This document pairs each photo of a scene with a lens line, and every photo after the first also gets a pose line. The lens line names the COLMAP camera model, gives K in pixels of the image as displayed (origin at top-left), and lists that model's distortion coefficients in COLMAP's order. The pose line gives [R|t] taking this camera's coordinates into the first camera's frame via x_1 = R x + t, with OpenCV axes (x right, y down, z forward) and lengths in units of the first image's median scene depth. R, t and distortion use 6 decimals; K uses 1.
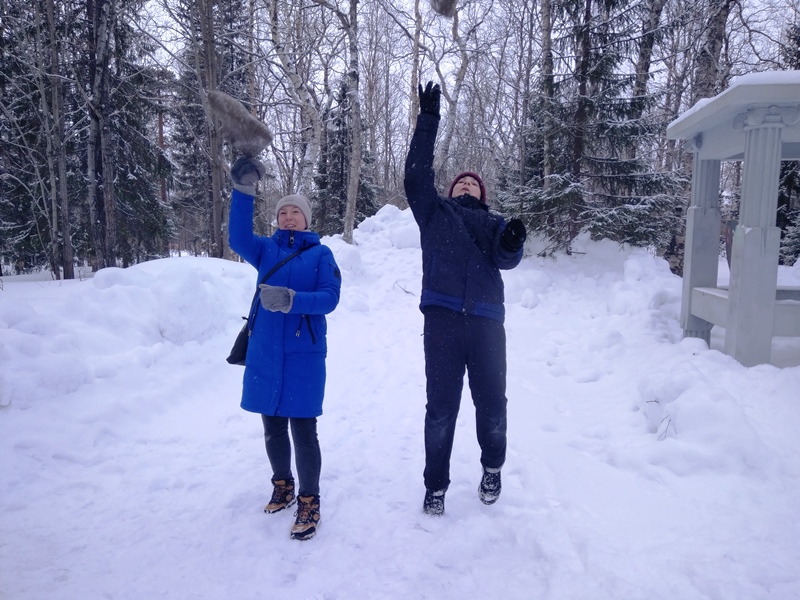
lens RADIAL K [[614.5, 0, 401.1], [0, 614.5, 301.2], [0, 0, 1]] dist [0.008945, -0.023085]
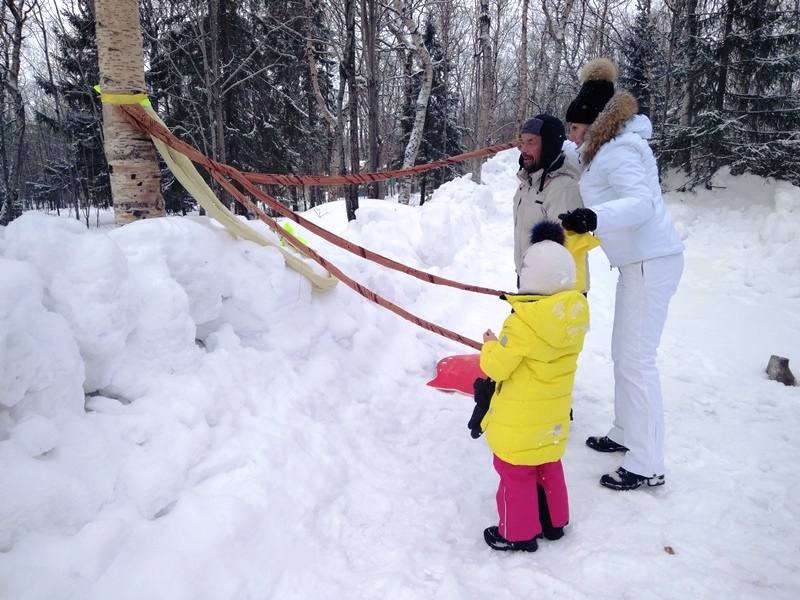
lens RADIAL K [[614.5, 0, 398.6], [0, 614.5, 299.8], [0, 0, 1]] dist [0.008945, -0.023085]
pose [[0.997221, -0.008211, -0.074052, -0.180907], [0.014814, 0.995916, 0.089063, 0.011028], [0.073019, -0.089912, 0.993269, -0.102239]]
